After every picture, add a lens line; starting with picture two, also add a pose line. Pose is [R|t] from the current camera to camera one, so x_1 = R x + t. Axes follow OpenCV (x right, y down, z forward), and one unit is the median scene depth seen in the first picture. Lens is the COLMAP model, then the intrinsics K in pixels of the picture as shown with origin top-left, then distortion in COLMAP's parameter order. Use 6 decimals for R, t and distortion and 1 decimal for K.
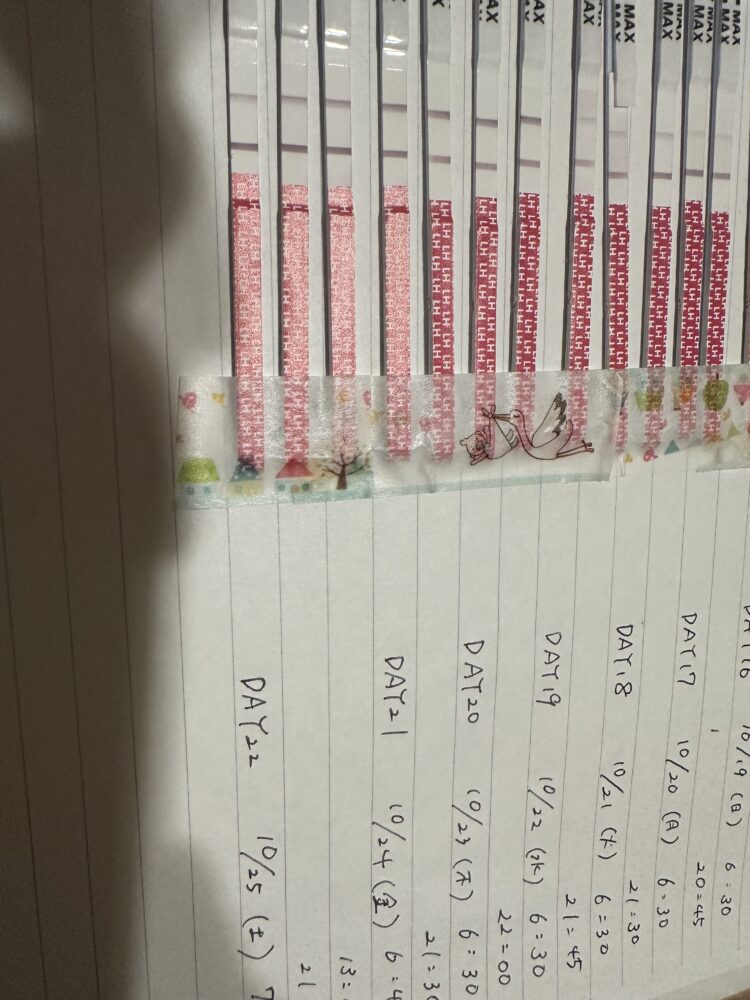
lens RADIAL K [[787.8, 0, 375.3], [0, 787.8, 498.0], [0, 0, 1]] dist [0.001945, -0.000904]
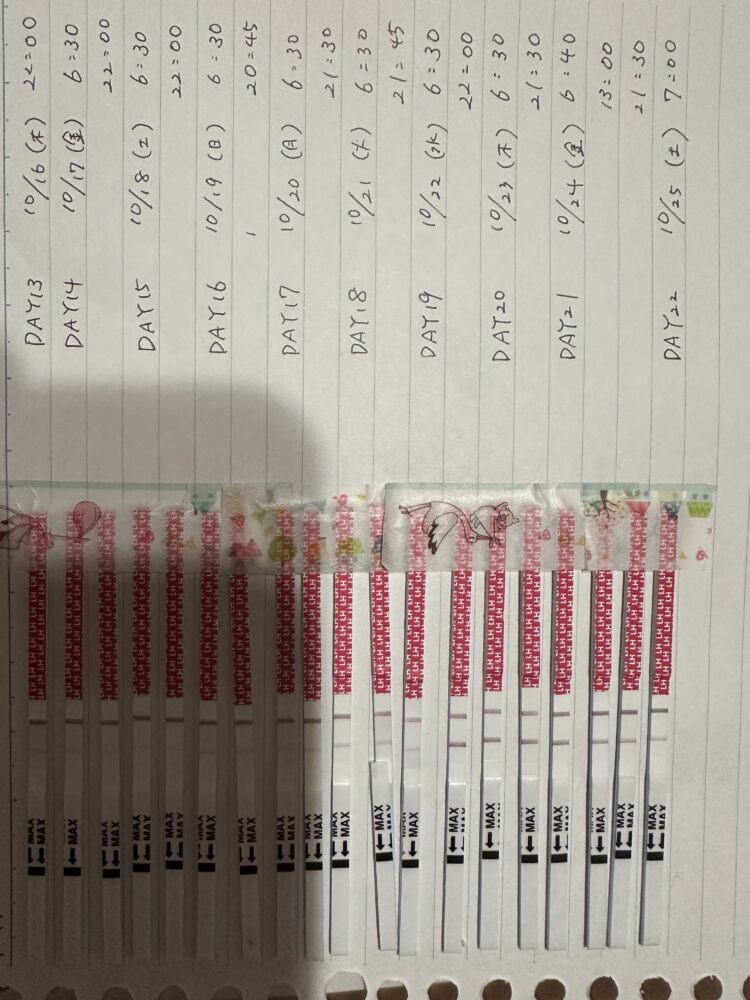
lens RADIAL K [[787.8, 0, 375.4], [0, 787.8, 499.3], [0, 0, 1]] dist [0.001945, -0.000904]
pose [[-0.920445, -0.006565, -0.390816, 0.806523], [0.084758, -0.979421, -0.183167, 0.179734], [-0.381571, -0.201720, 0.902060, -0.111970]]
